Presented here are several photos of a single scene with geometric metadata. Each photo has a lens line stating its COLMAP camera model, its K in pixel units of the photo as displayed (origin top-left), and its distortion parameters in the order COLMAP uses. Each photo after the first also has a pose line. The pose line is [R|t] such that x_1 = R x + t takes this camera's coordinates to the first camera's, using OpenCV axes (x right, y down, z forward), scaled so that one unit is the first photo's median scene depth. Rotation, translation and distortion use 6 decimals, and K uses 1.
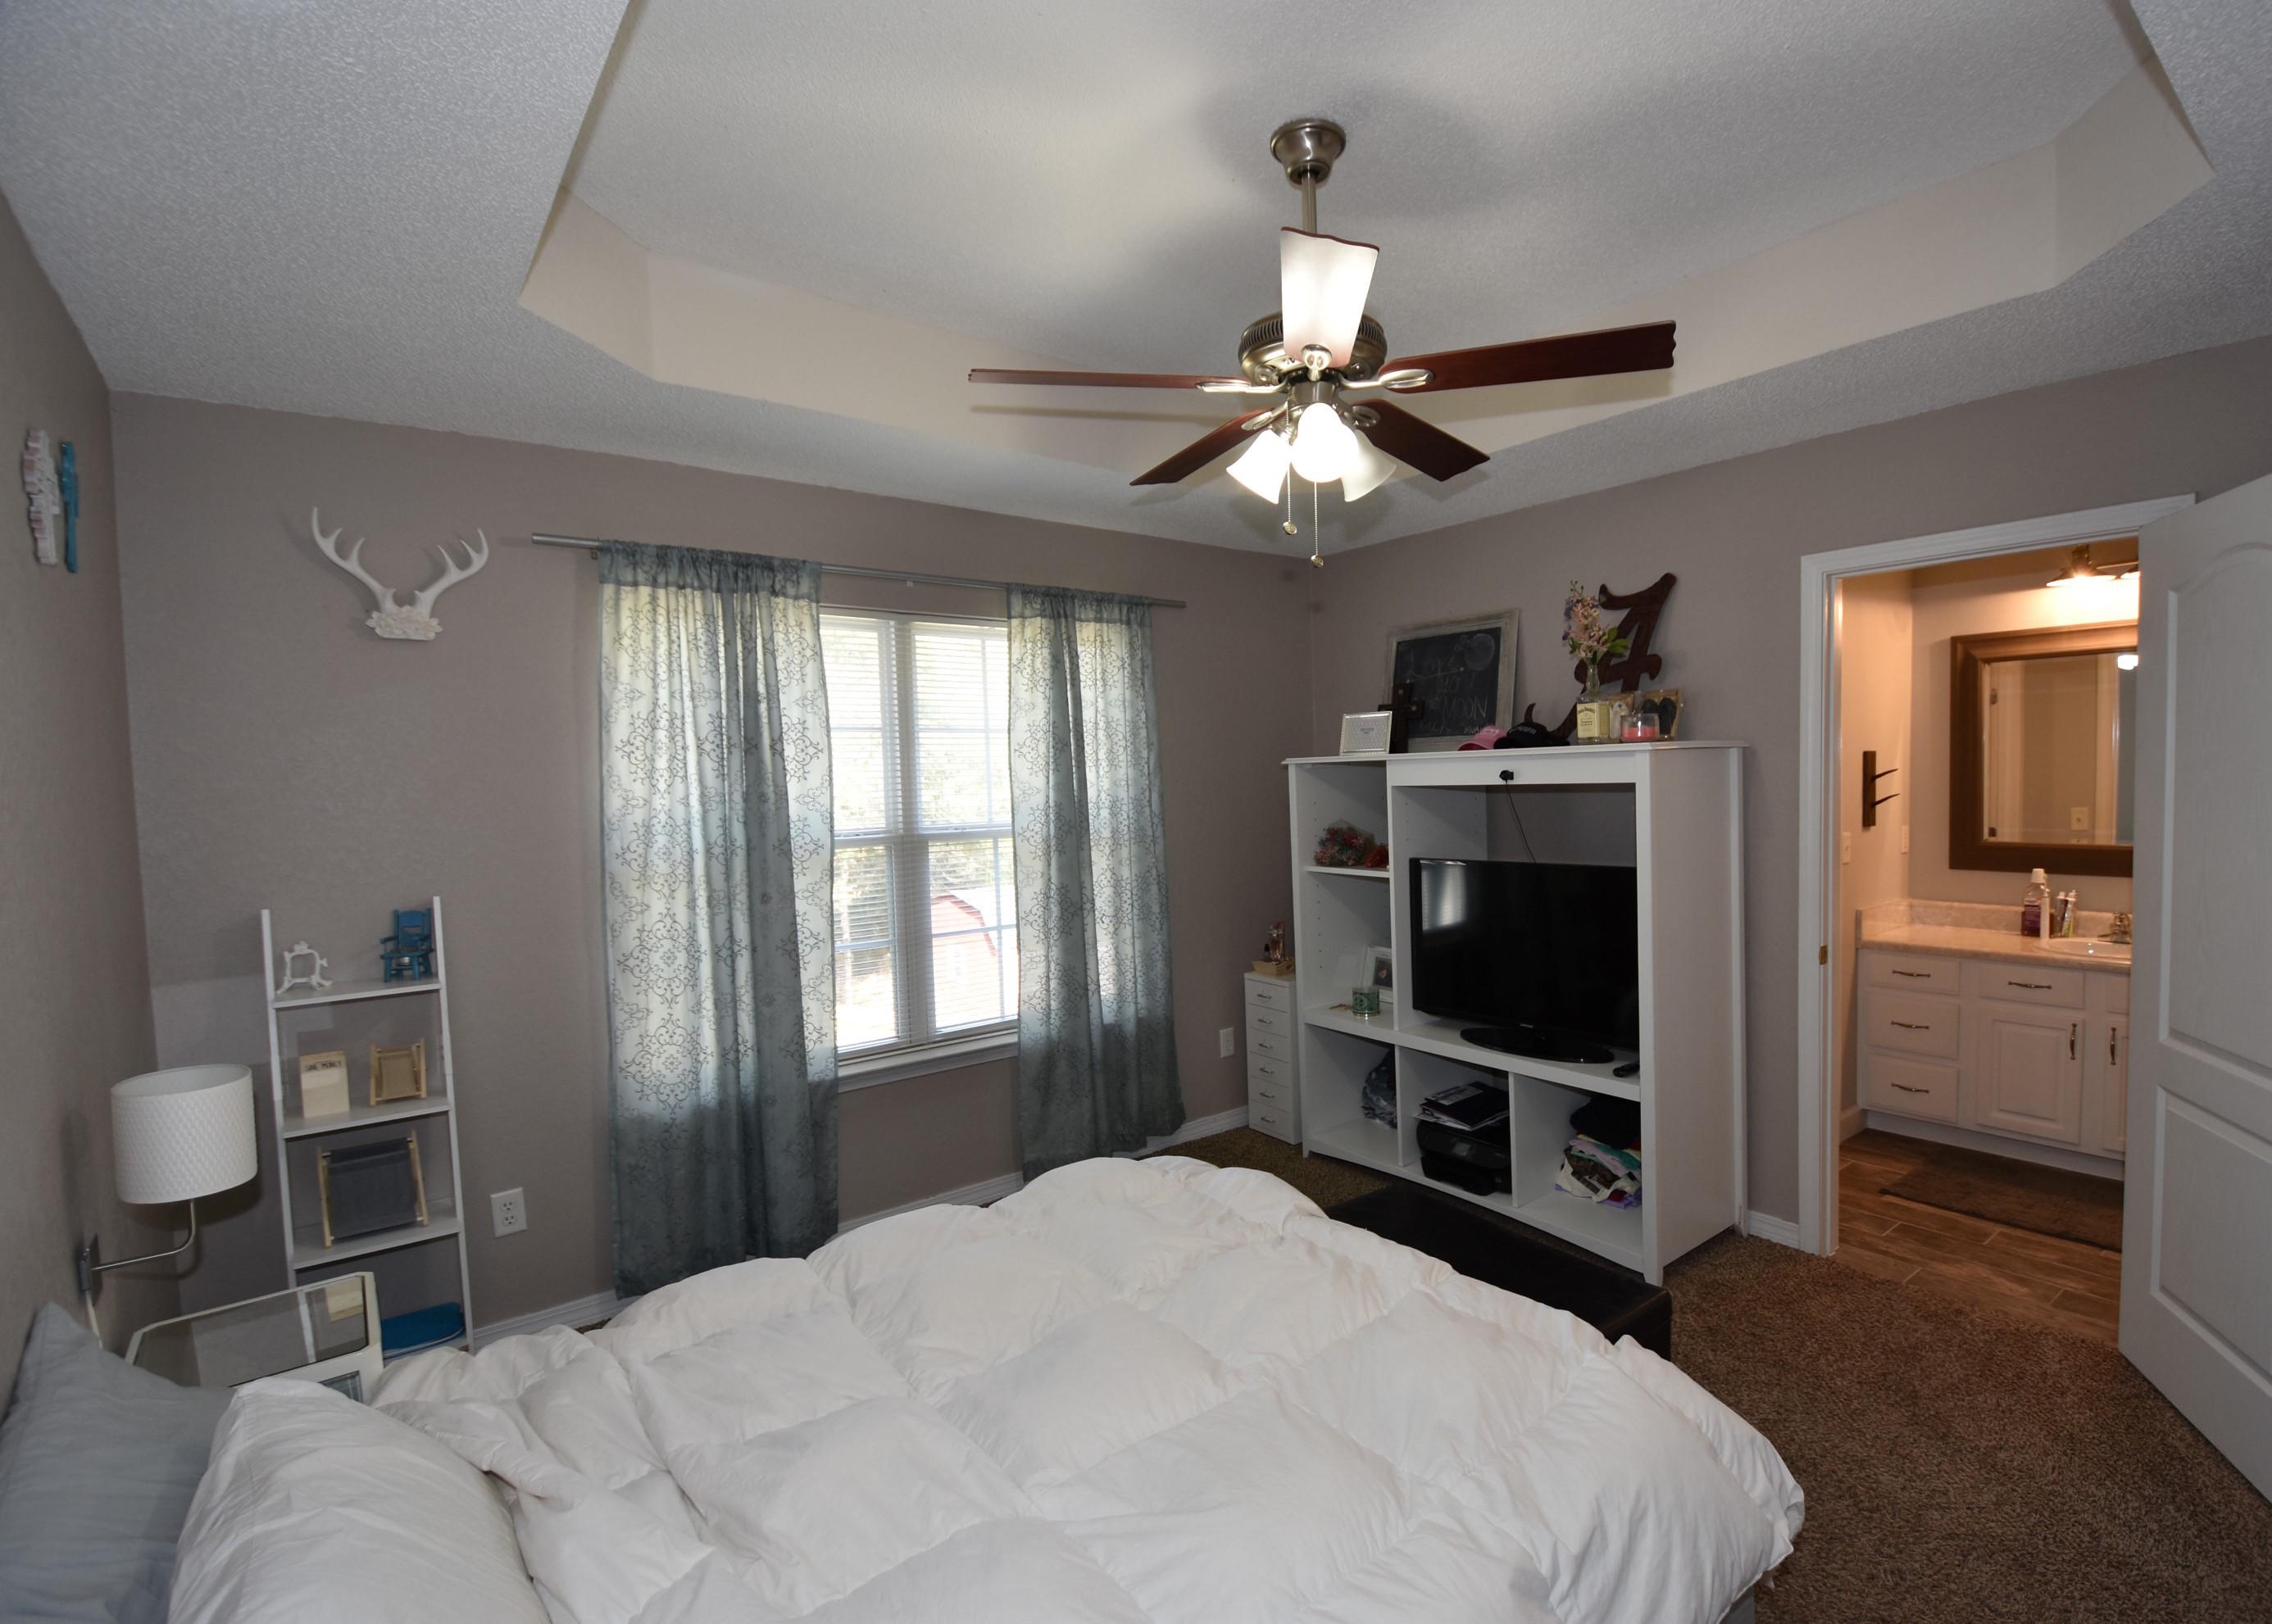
lens RADIAL K [[1059.8, 0, 1246.8], [0, 1059.8, 838.3], [0, 0, 1]] dist [-0.000532, -0.001261]
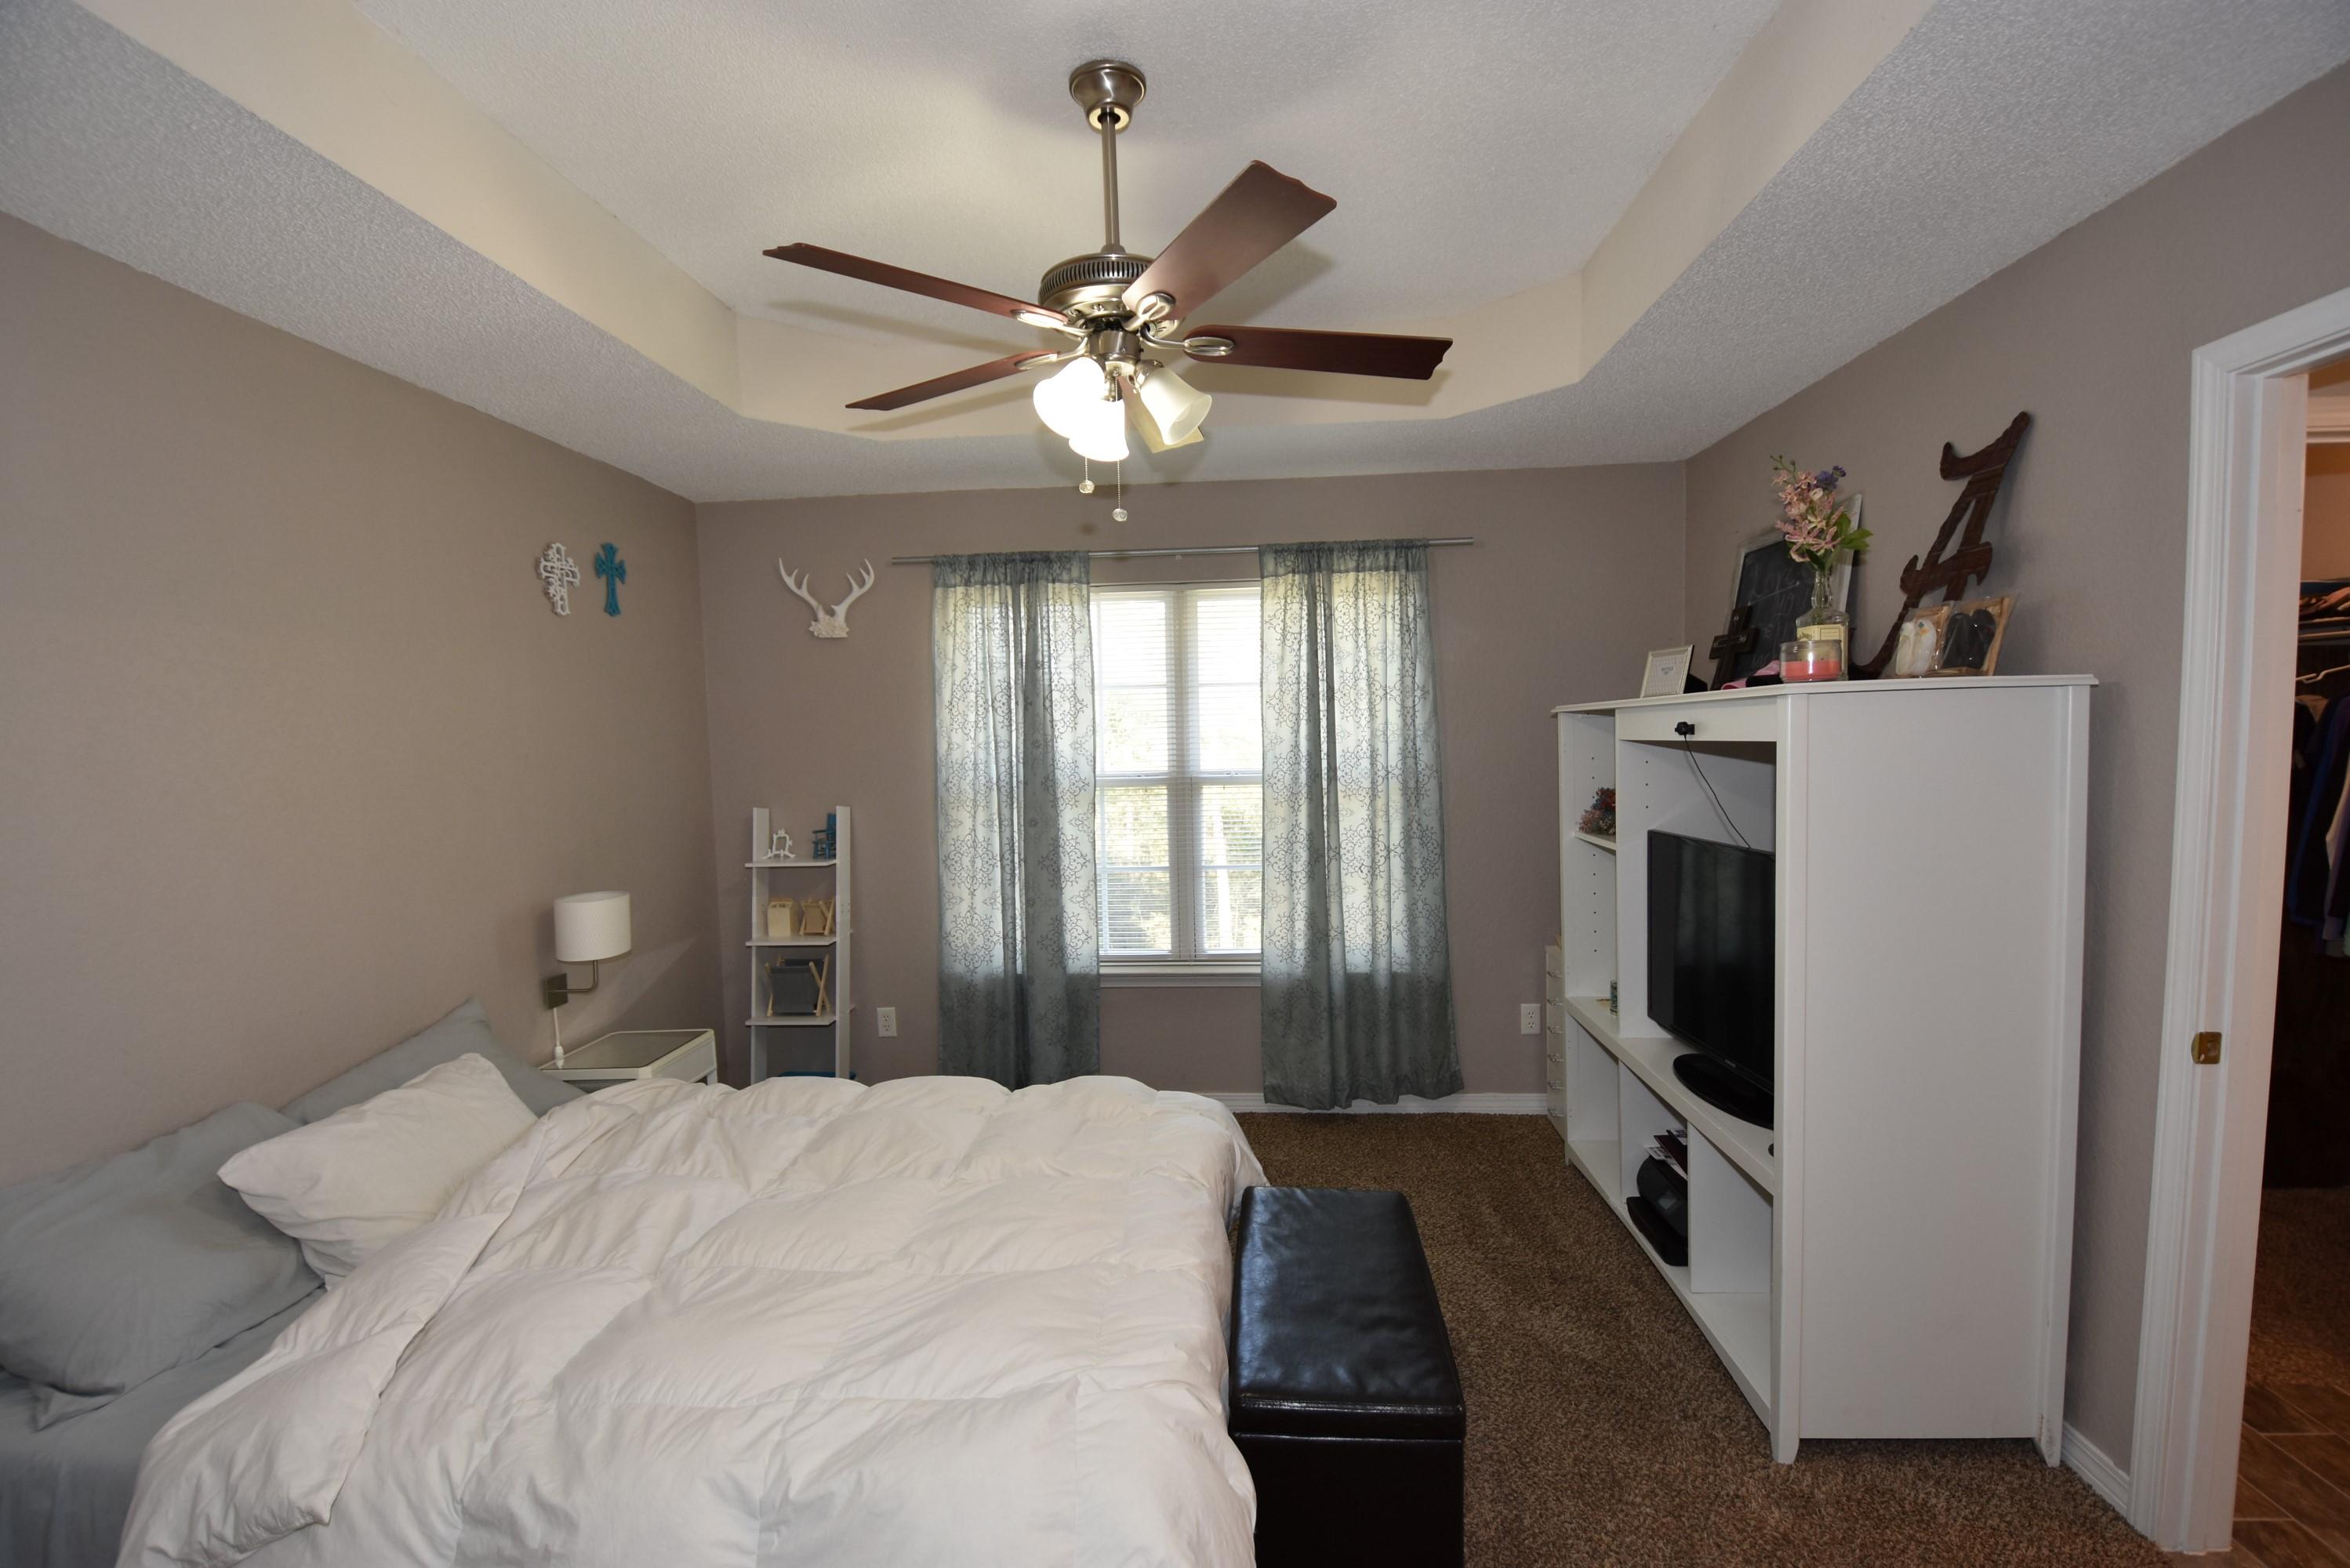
lens RADIAL K [[1014.1, 0, 1138.7], [0, 1014.1, 814.8], [0, 0, 1]] dist [0.013482, -0.012122]
pose [[0.725721, 0.062986, -0.685099, 0.436840], [-0.038002, 0.997950, 0.051493, -0.019046], [0.686938, -0.011334, 0.726627, 0.183591]]
